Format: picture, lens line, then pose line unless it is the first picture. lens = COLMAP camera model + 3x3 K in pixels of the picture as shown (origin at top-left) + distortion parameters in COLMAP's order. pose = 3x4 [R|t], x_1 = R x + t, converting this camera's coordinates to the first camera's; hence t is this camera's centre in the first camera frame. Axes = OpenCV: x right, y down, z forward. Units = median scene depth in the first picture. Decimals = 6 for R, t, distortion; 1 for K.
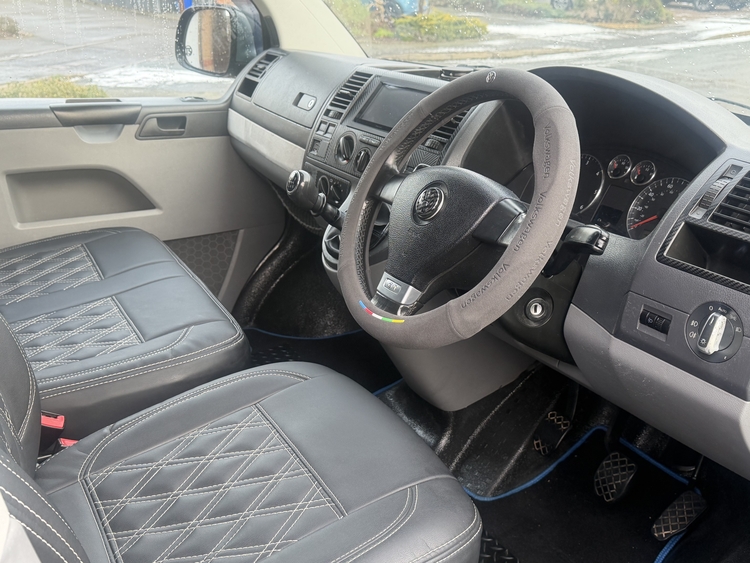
lens RADIAL K [[774.2, 0, 375.0], [0, 774.2, 281.5], [0, 0, 1]] dist [-0.006399, -0.024142]
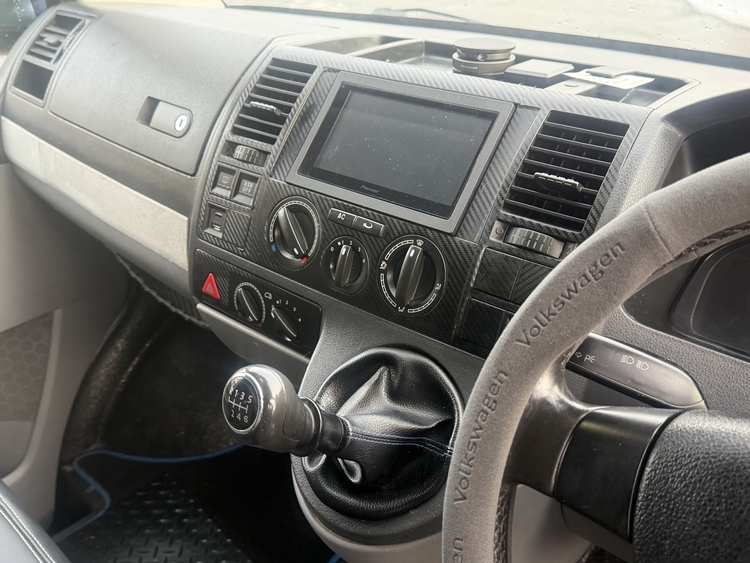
lens RADIAL K [[774.2, 0, 375.0], [0, 774.2, 281.5], [0, 0, 1]] dist [-0.006399, -0.024142]
pose [[0.959804, -0.148261, 0.238317, -0.102407], [0.122055, 0.985087, 0.121270, -0.181770], [-0.252742, -0.087308, 0.963586, 0.486849]]
